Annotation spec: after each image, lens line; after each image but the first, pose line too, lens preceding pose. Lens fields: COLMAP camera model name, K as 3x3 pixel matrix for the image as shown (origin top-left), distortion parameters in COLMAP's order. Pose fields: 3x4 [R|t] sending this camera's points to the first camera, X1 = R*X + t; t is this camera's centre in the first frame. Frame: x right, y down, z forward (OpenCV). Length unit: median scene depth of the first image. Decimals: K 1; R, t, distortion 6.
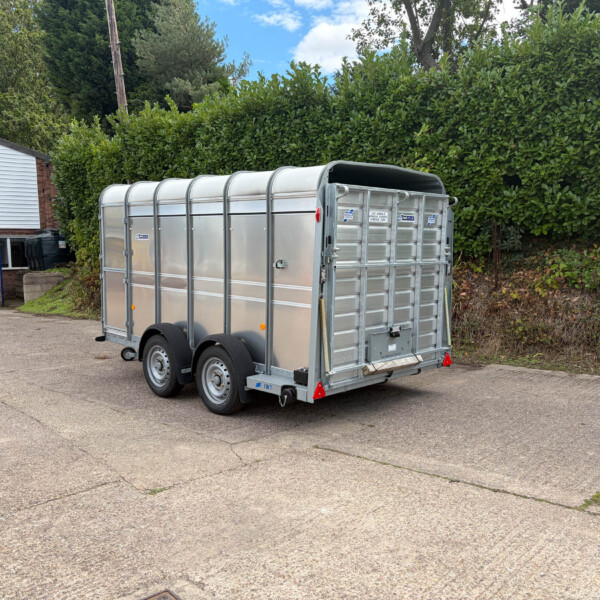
lens RADIAL K [[605.7, 0, 299.9], [0, 605.7, 301.1], [0, 0, 1]] dist [0.020117, 0.000000]
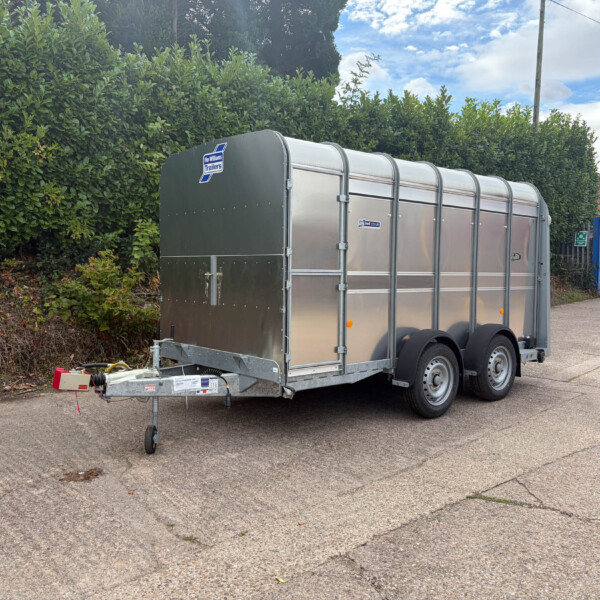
lens RADIAL K [[605.7, 0, 301.4], [0, 605.7, 297.3], [0, 0, 1]] dist [0.020117, 0.000000]
pose [[0.069049, -0.055402, 0.996074, -1.104057], [0.093916, 0.994384, 0.048797, -0.067411], [-0.993183, 0.090178, 0.073865, 1.146225]]
